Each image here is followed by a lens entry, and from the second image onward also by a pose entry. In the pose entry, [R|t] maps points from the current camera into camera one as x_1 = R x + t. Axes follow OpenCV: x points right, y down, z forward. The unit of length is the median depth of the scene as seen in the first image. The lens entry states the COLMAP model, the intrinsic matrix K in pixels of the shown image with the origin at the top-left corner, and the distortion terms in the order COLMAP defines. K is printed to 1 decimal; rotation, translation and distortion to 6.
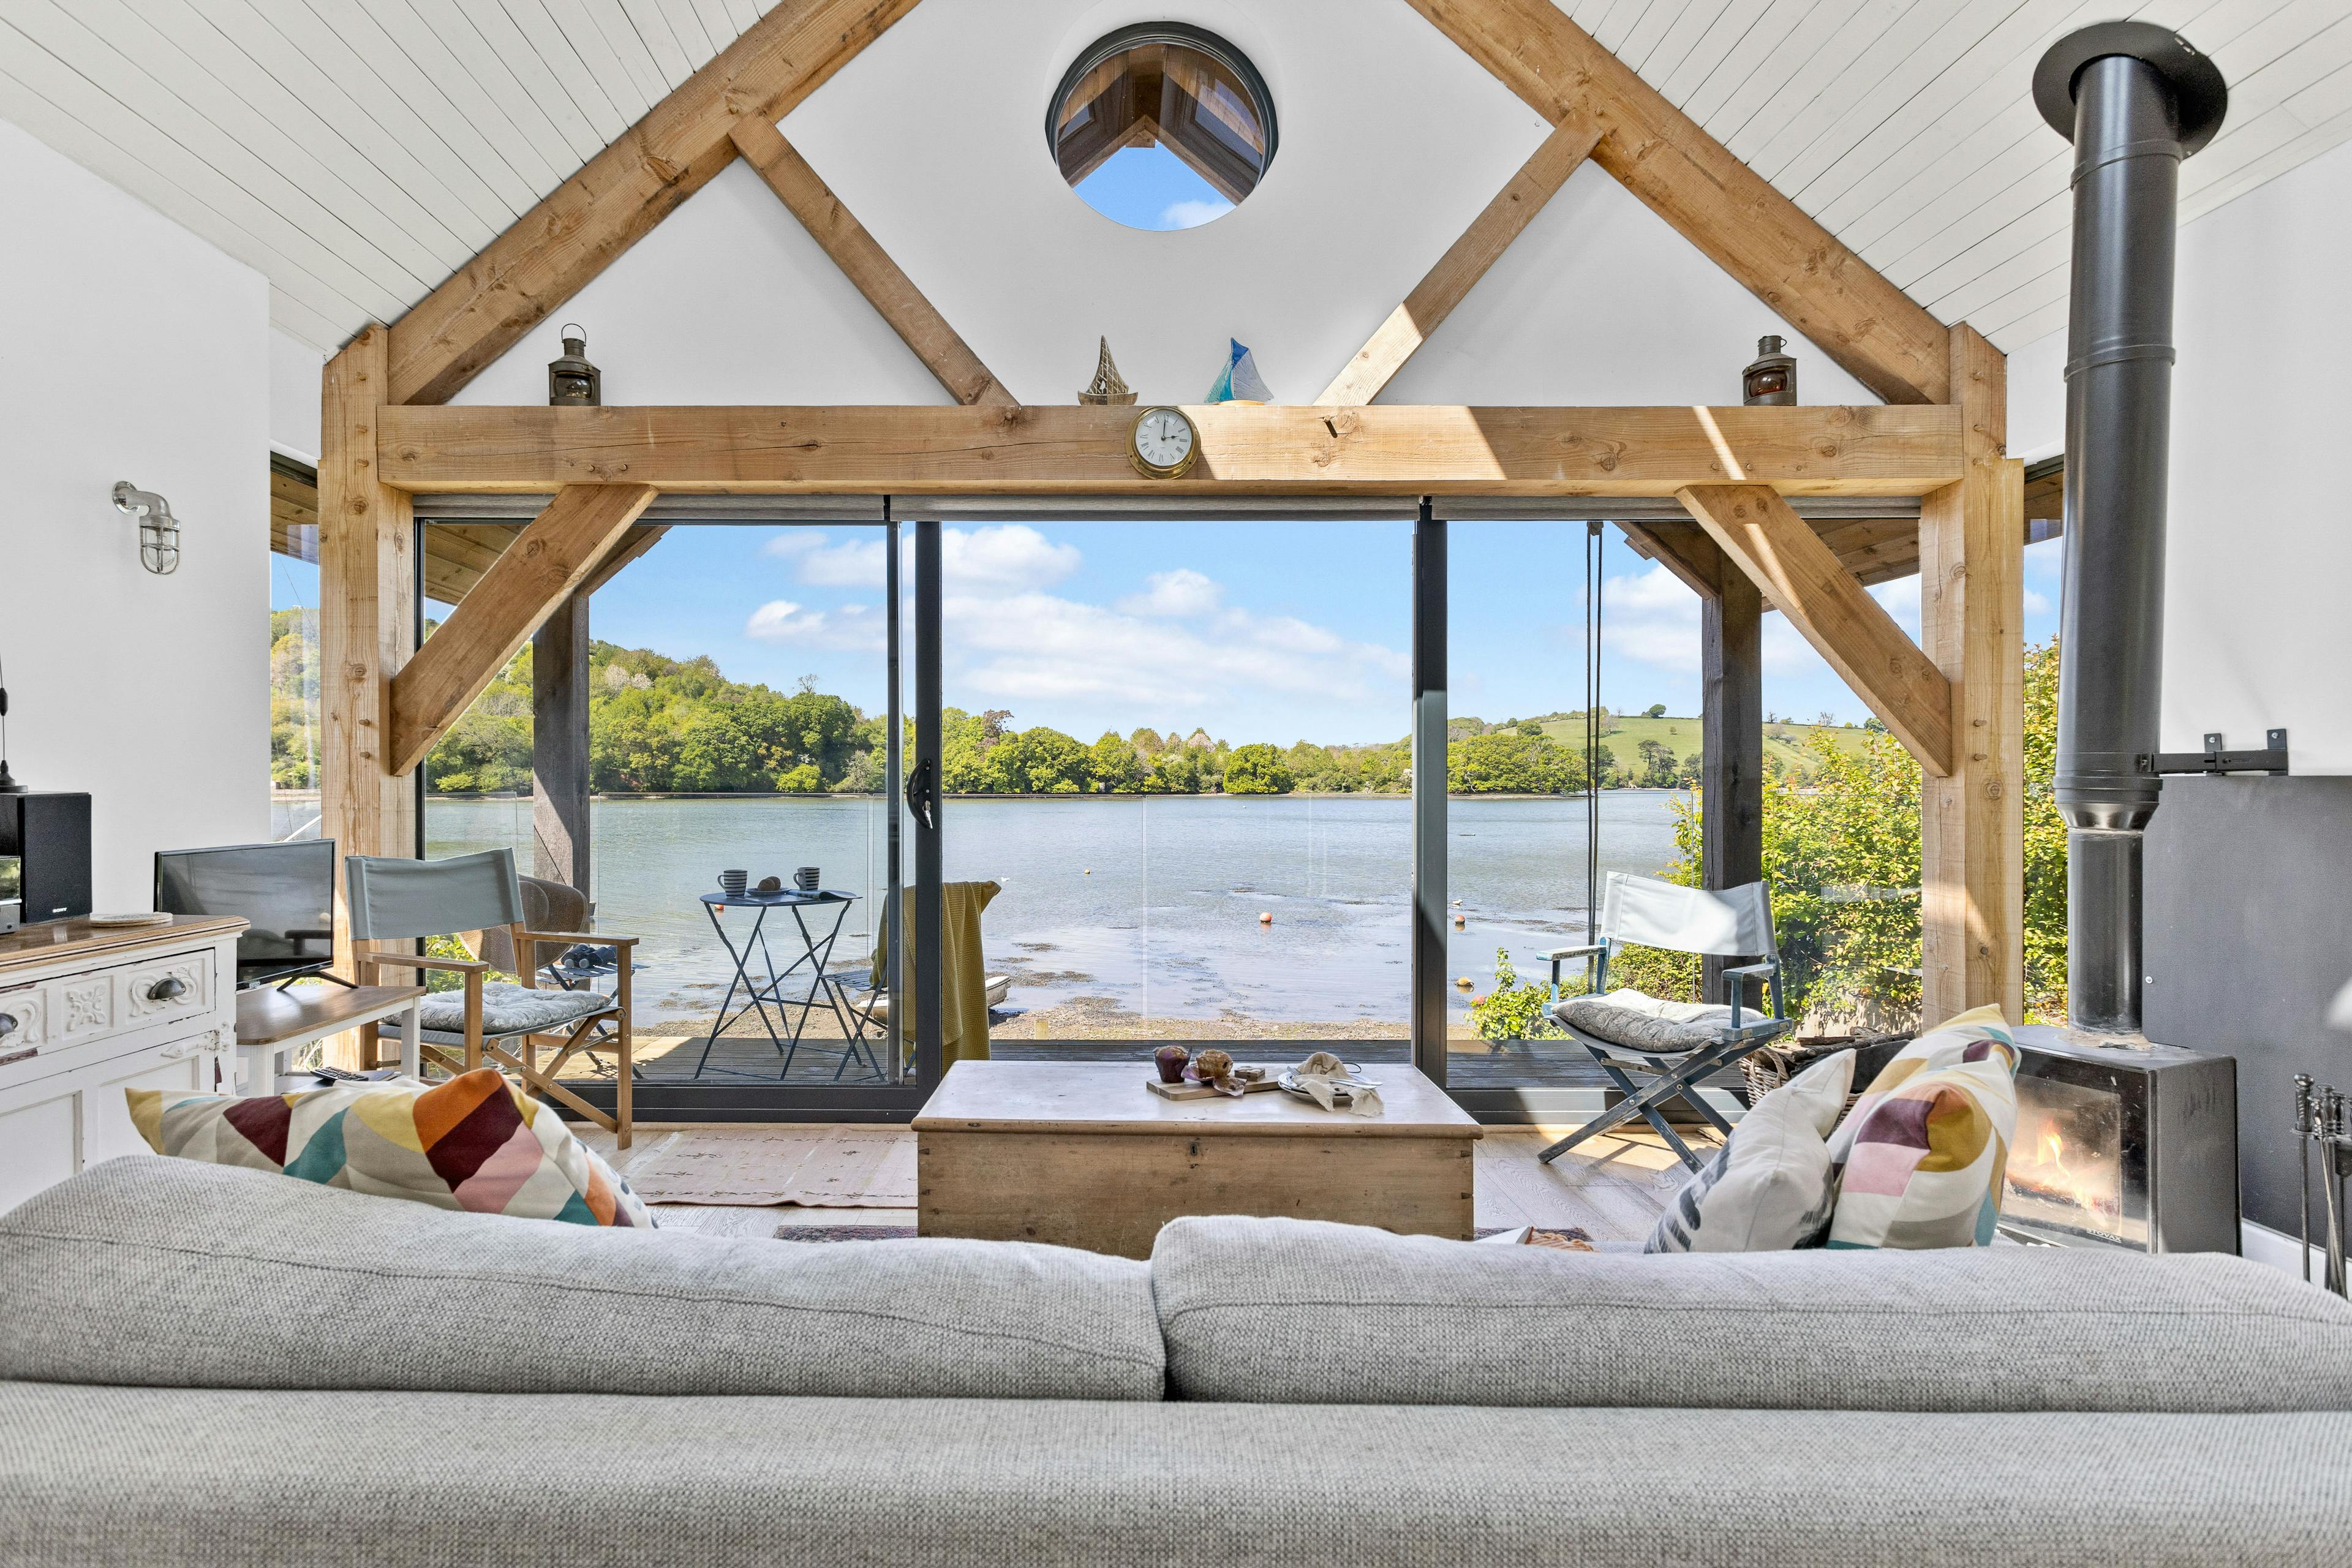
lens RADIAL K [[1131.6, 0, 1091.9], [0, 1131.6, 800.1], [0, 0, 1]] dist [0.001885, 0.000173]
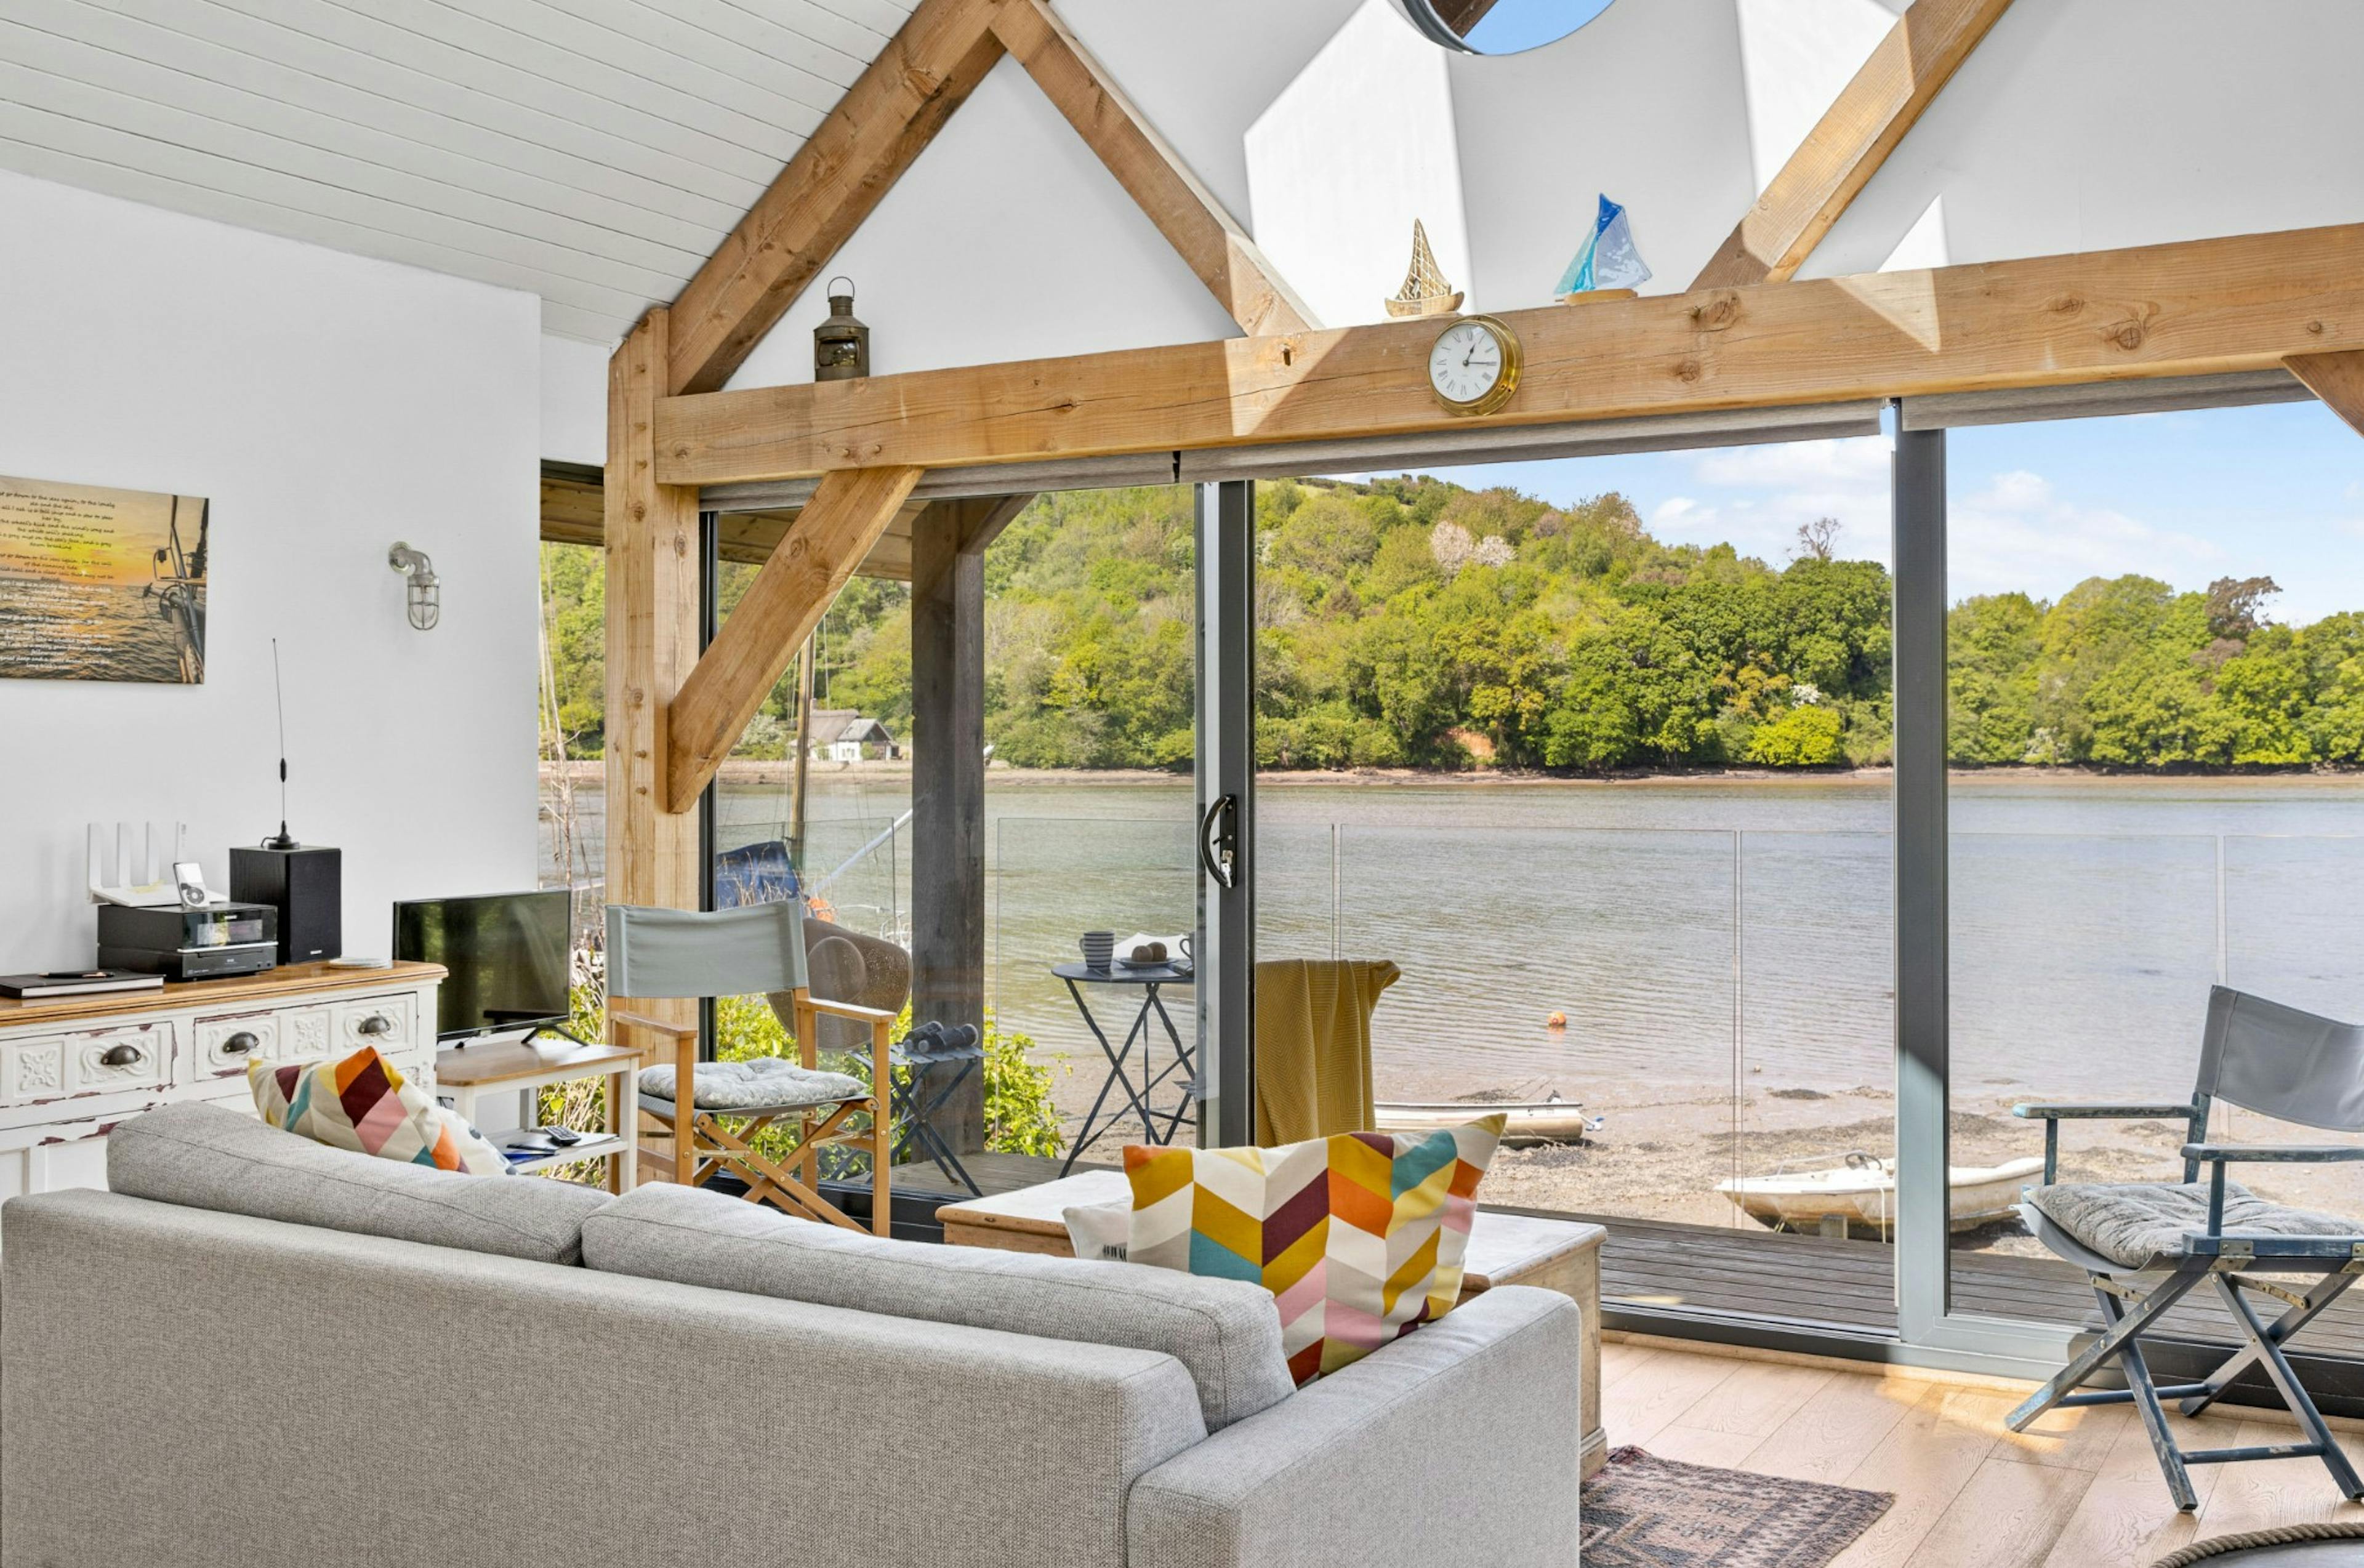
lens RADIAL K [[2322.2, 0, 1182.7], [0, 2322.2, 733.3], [0, 0, 1]] dist [0.005977, 0.000000]
pose [[0.871814, -0.008495, -0.489763, 0.616131], [-0.001289, 0.999806, -0.019636, -0.048747], [0.489835, 0.017750, 0.871634, -0.380456]]
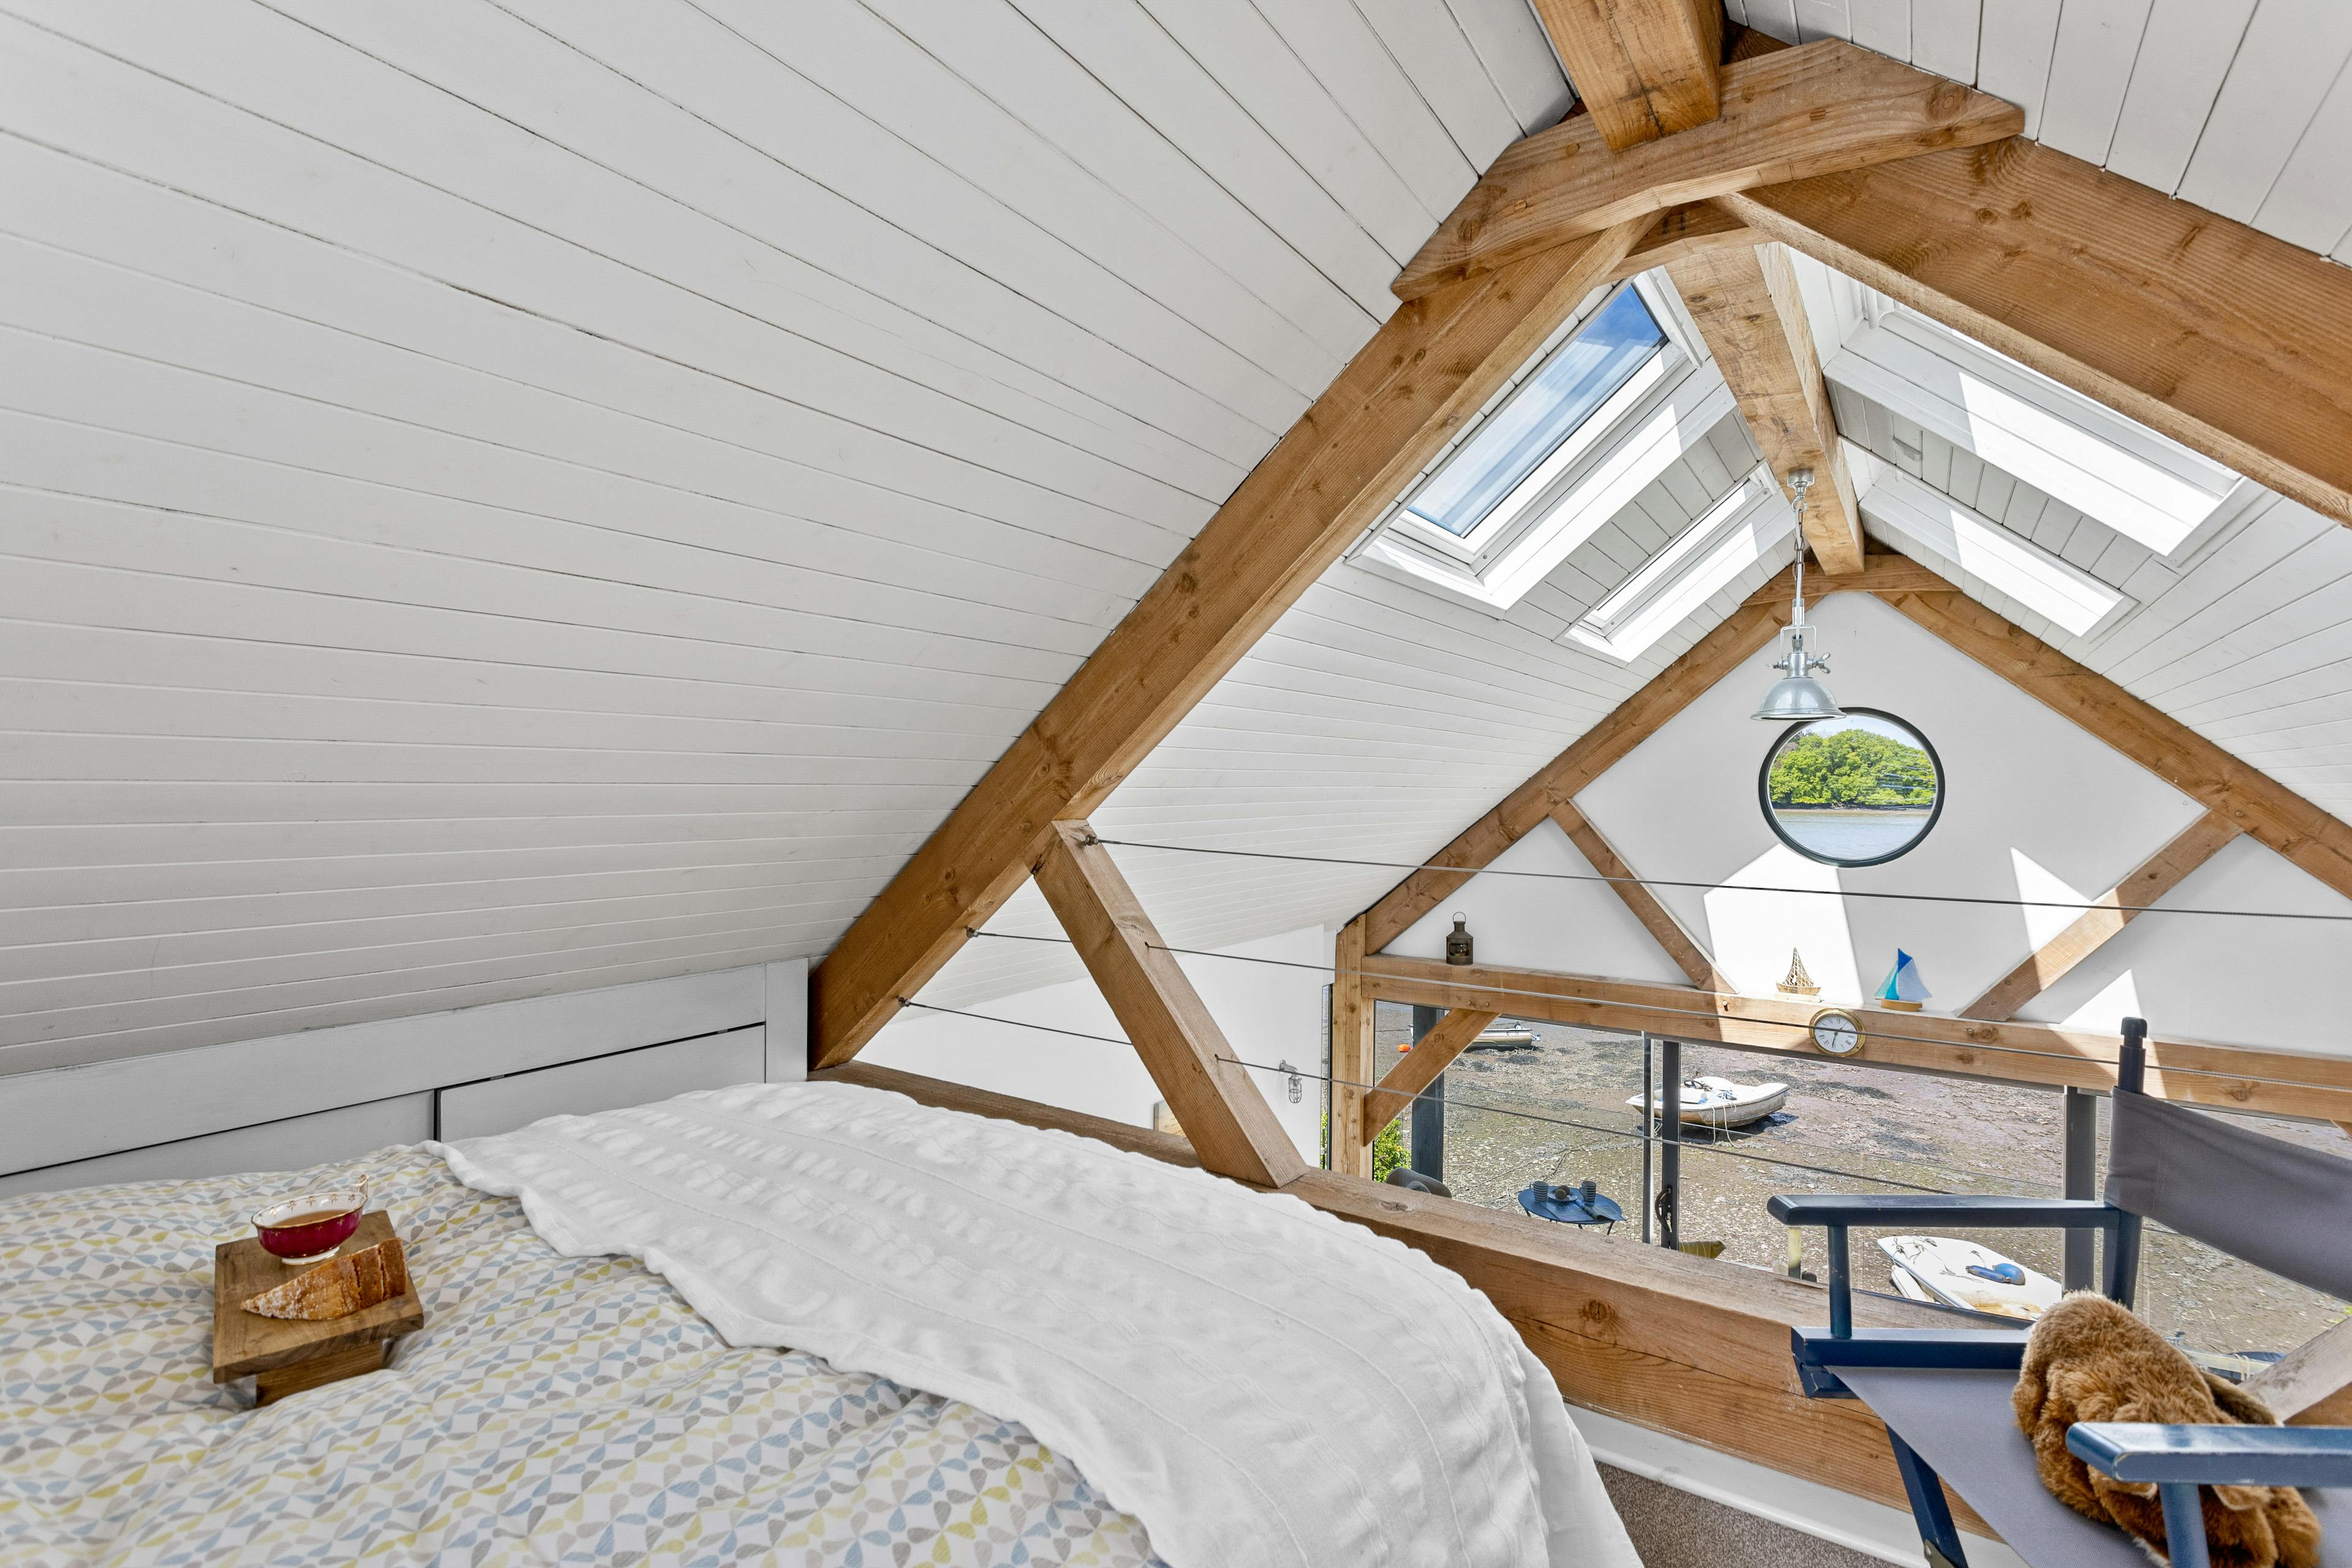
lens RADIAL K [[1086.0, 0, 1170.9], [0, 1086.0, 778.9], [0, 0, 1]] dist [0.000631, -0.000330]
pose [[0.821950, 0.003646, -0.569549, 0.153536], [-0.017494, 0.999669, -0.018848, -0.601597], [0.569292, 0.025456, 0.821742, -0.705295]]
